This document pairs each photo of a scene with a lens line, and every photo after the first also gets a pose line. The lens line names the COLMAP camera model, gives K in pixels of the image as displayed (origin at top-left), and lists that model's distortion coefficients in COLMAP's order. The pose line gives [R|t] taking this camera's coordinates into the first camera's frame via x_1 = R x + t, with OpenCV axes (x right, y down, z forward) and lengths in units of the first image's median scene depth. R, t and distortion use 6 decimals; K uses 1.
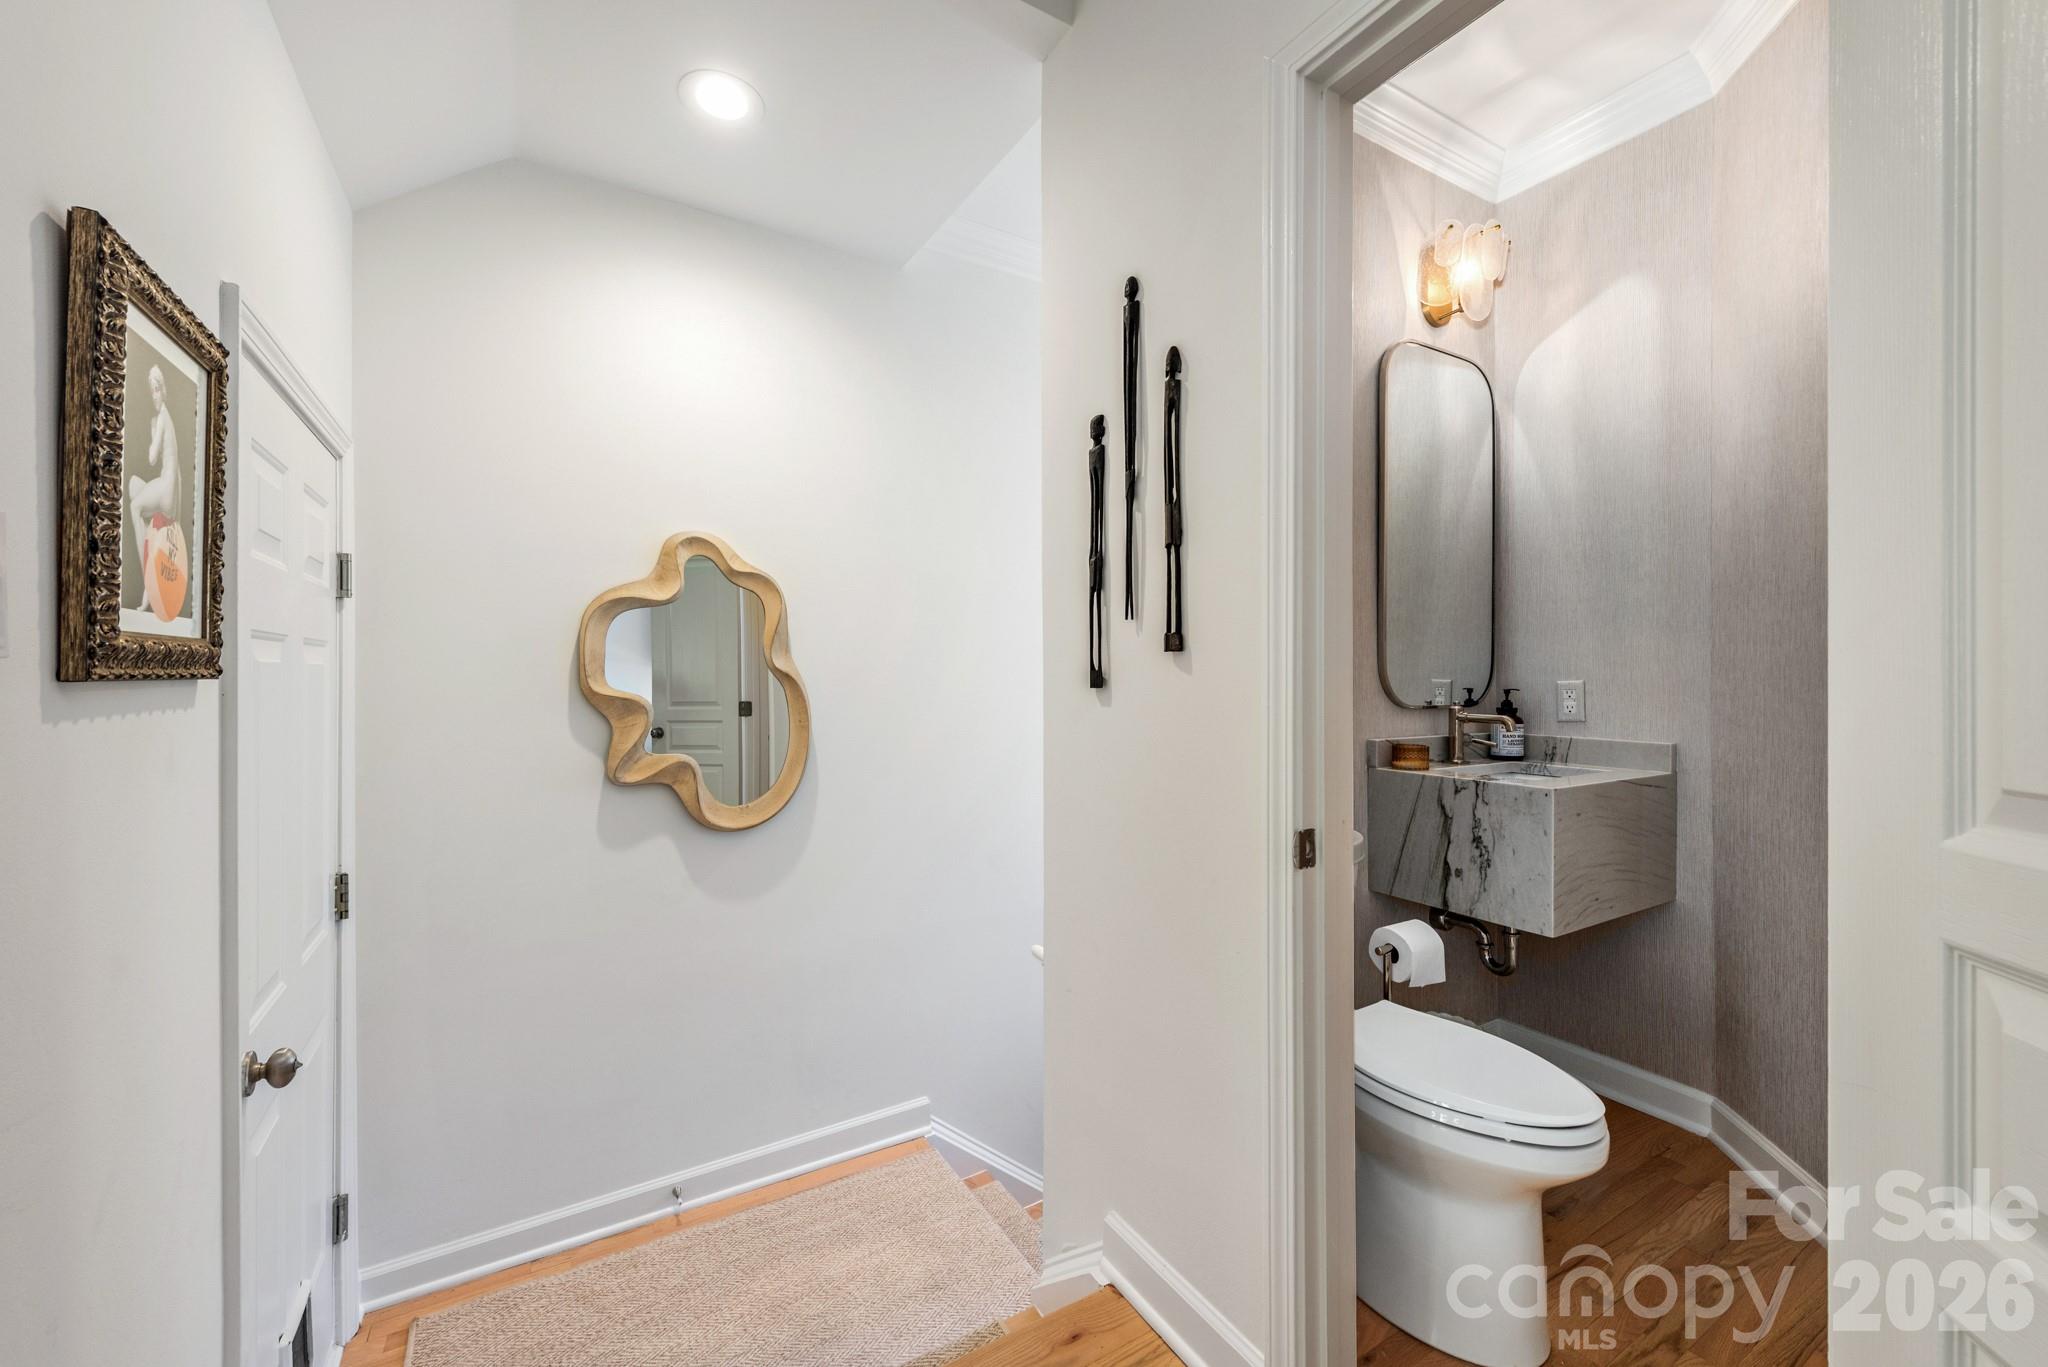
lens RADIAL K [[806.3, 0, 1032.2], [0, 806.3, 675.2], [0, 0, 1]] dist [0.005784, -0.001804]
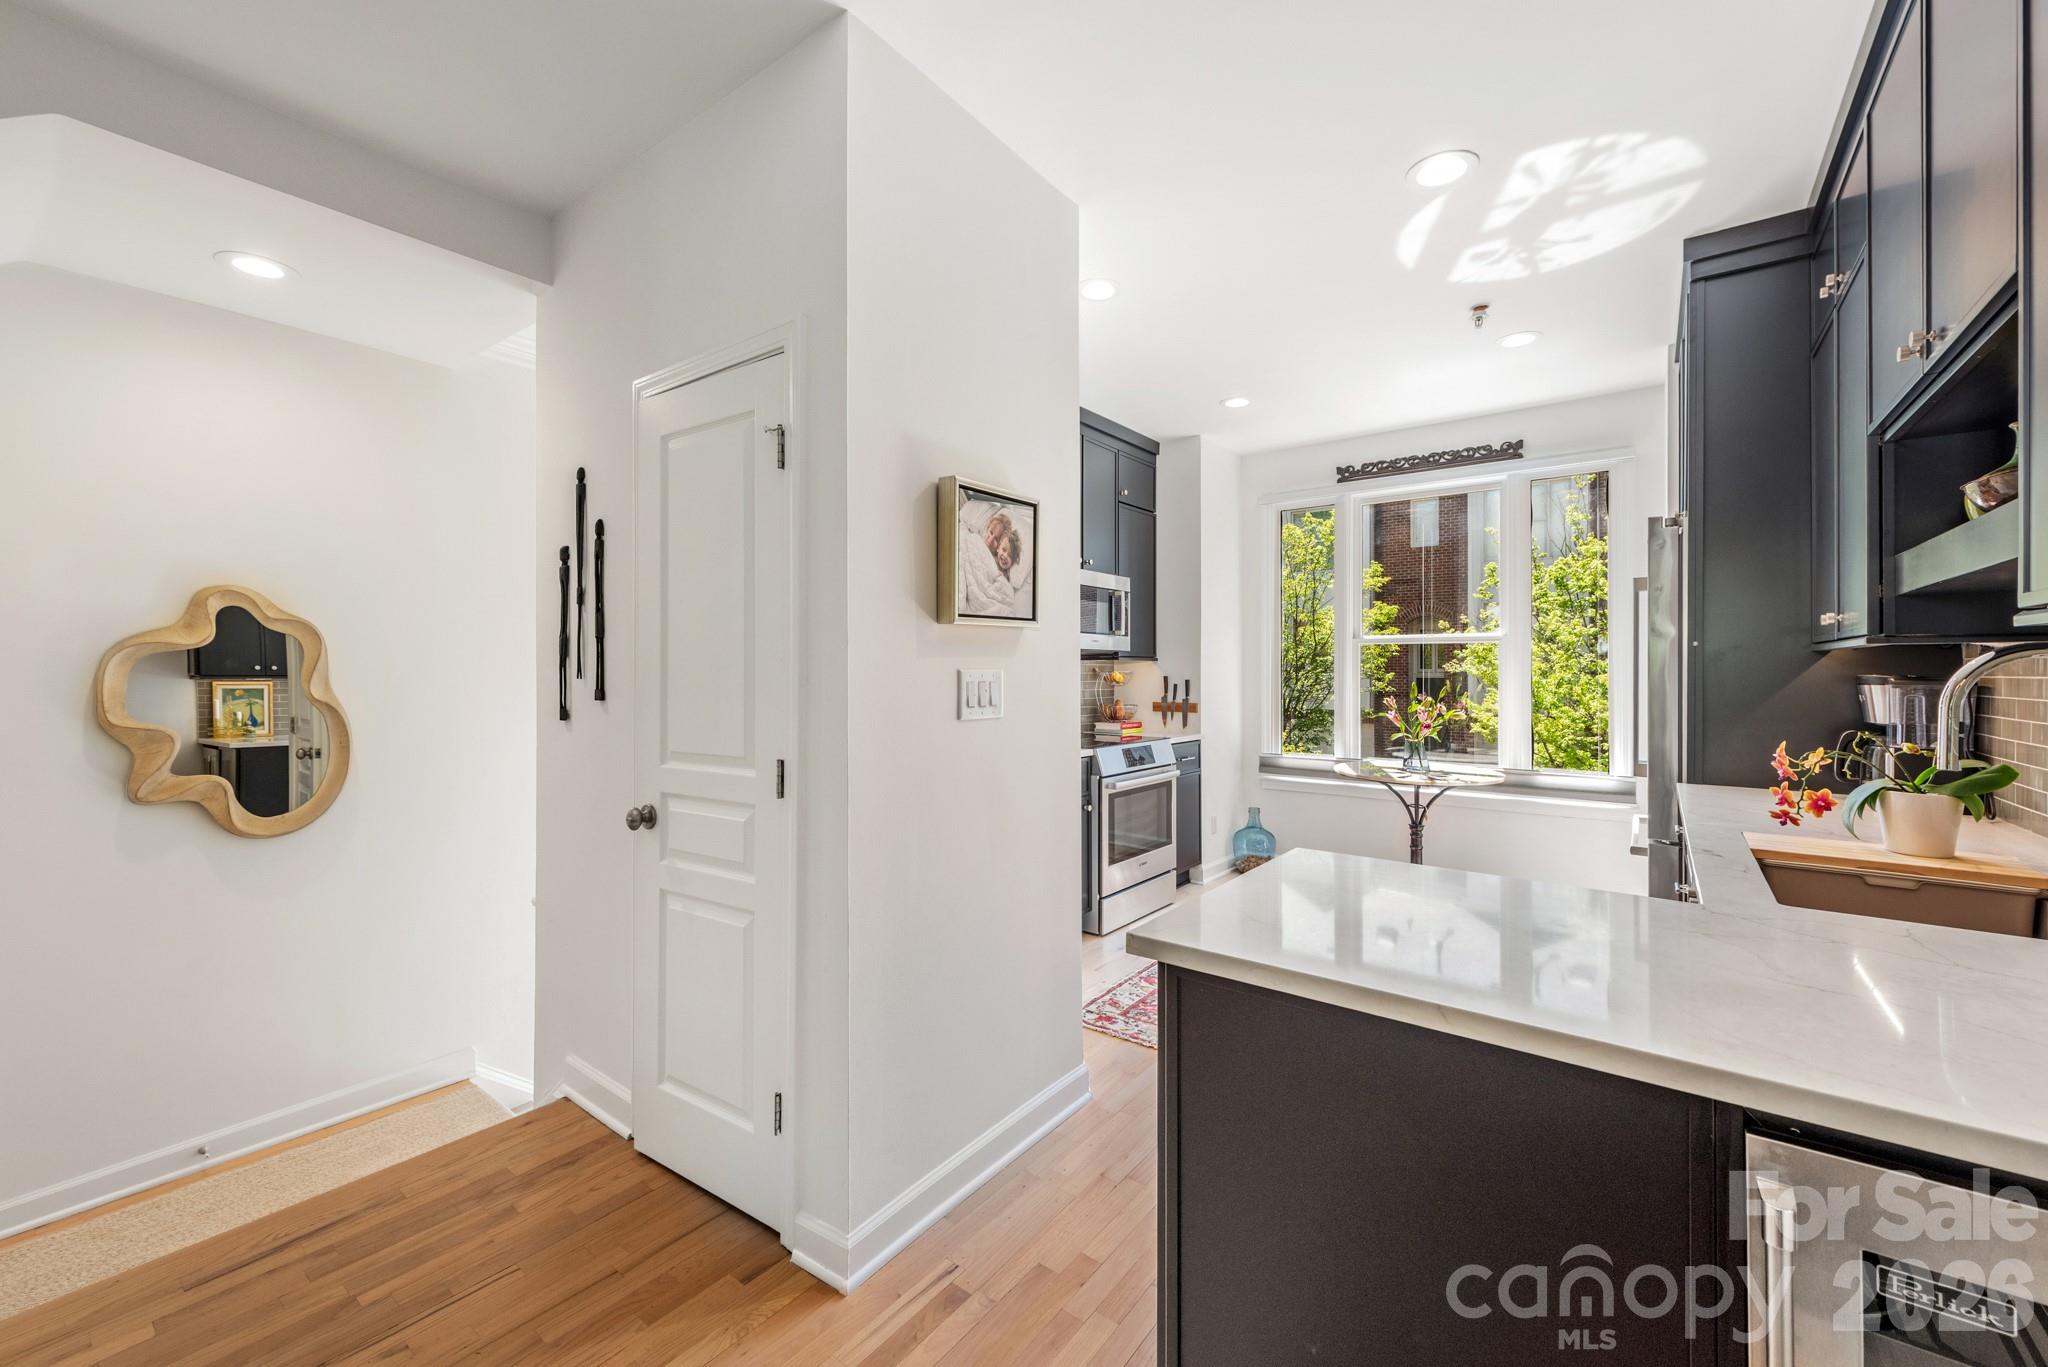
lens RADIAL K [[806.3, 0, 1030.8], [0, 806.3, 655.9], [0, 0, 1]] dist [0.005784, -0.001804]
pose [[0.927174, 0.003505, 0.374616, 0.334528], [0.000387, 0.999947, -0.010312, -0.092129], [-0.374632, 0.009706, 0.927123, -0.791280]]
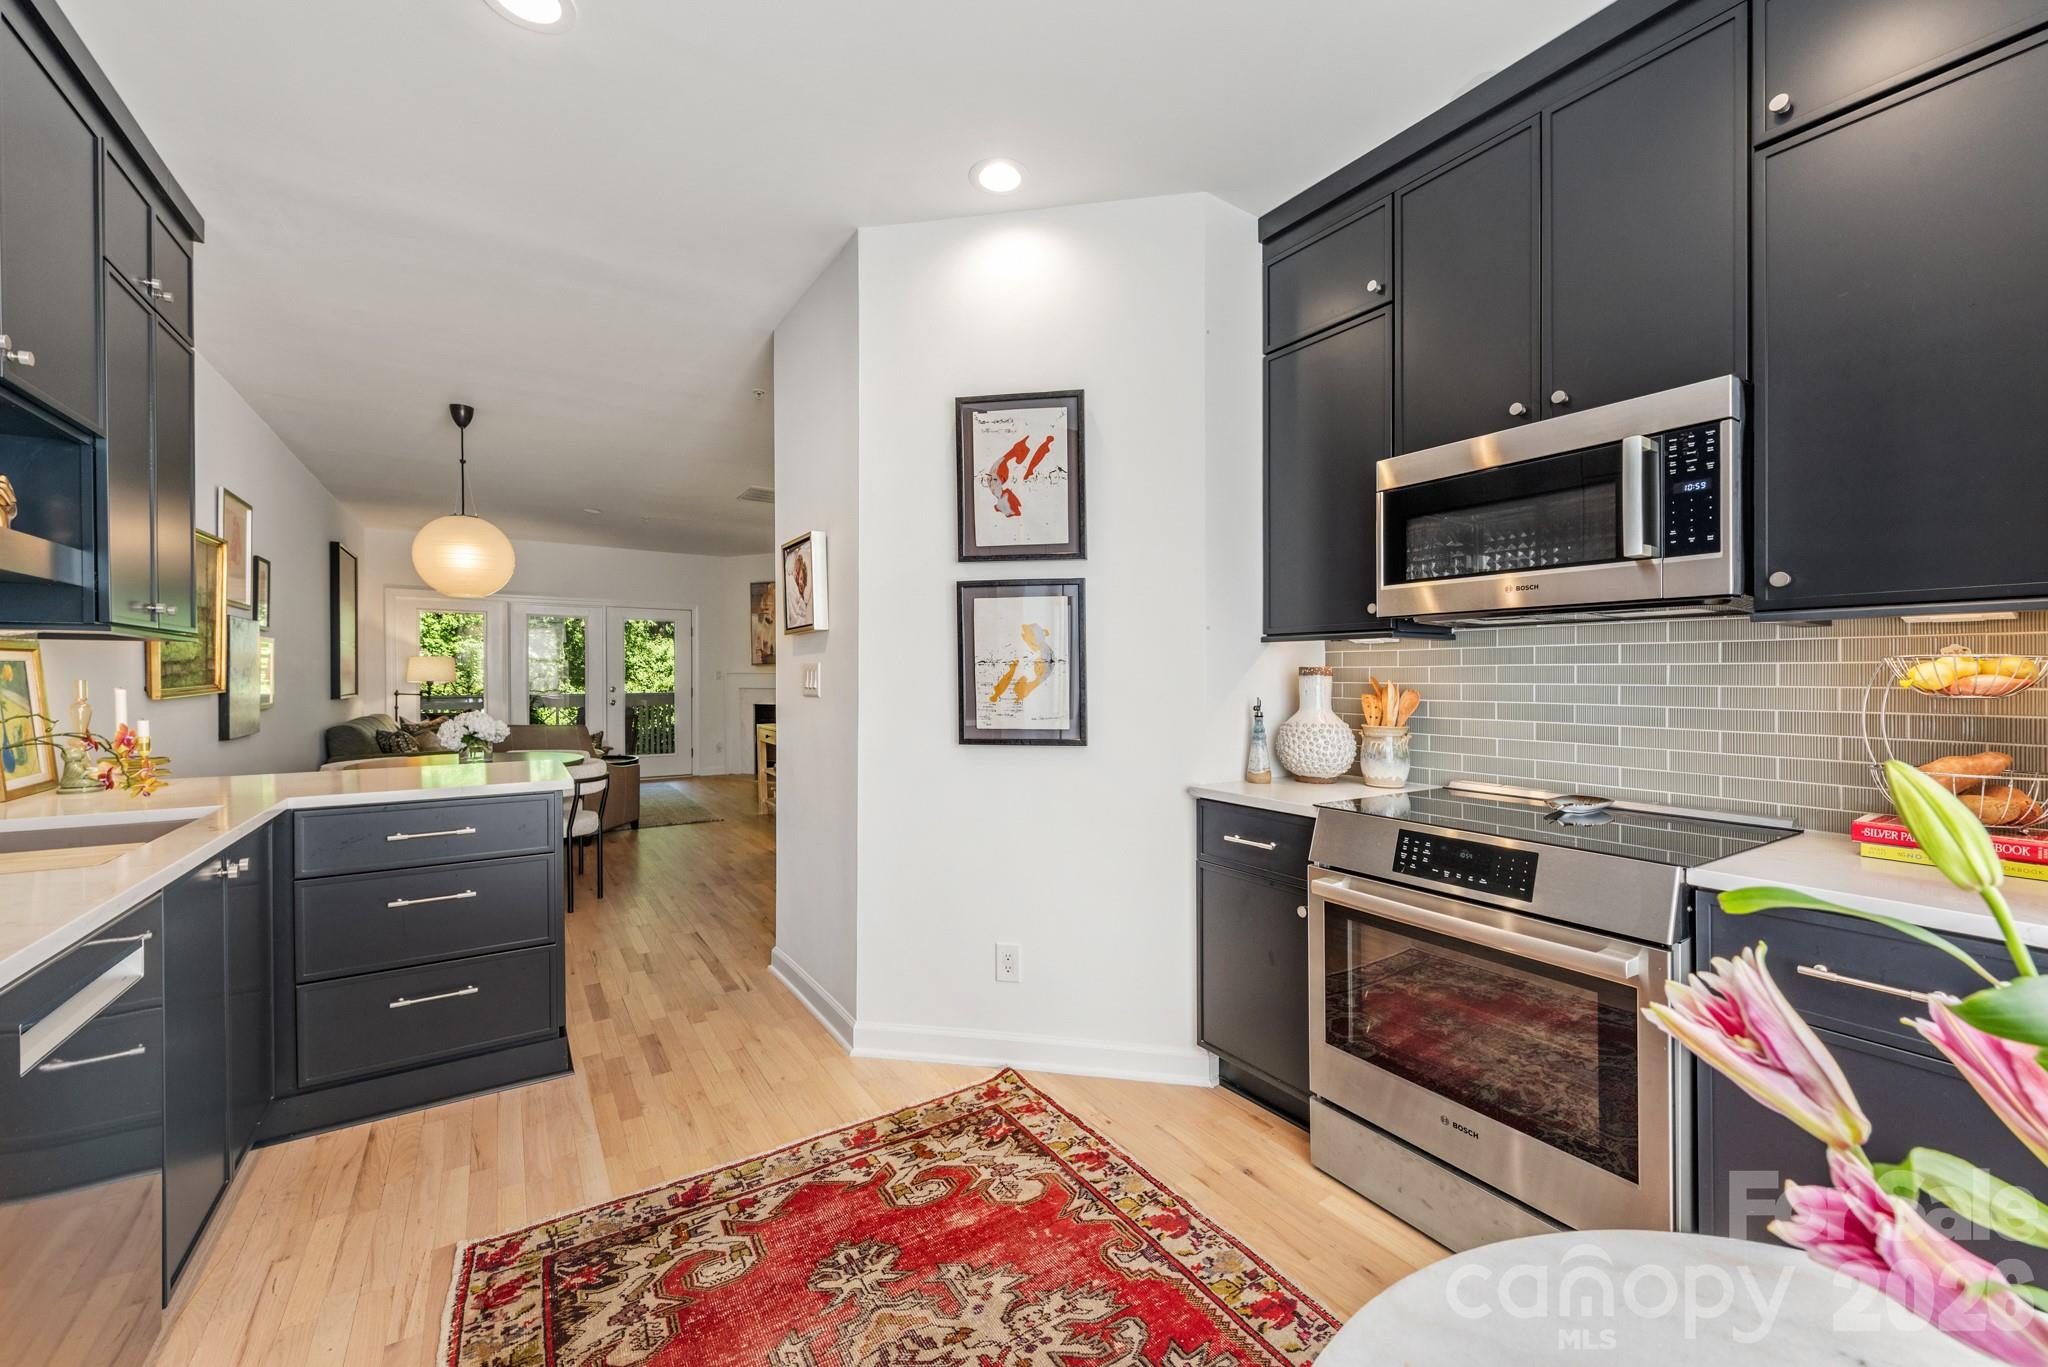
lens RADIAL K [[806.3, 0, 1044.1], [0, 806.3, 673.3], [0, 0, 1]] dist [0.005784, -0.001804]
pose [[0.054975, -0.004802, -0.998476, 2.905870], [0.005296, 0.999976, -0.004518, -0.039790], [0.998474, -0.005039, 0.054999, 1.048261]]
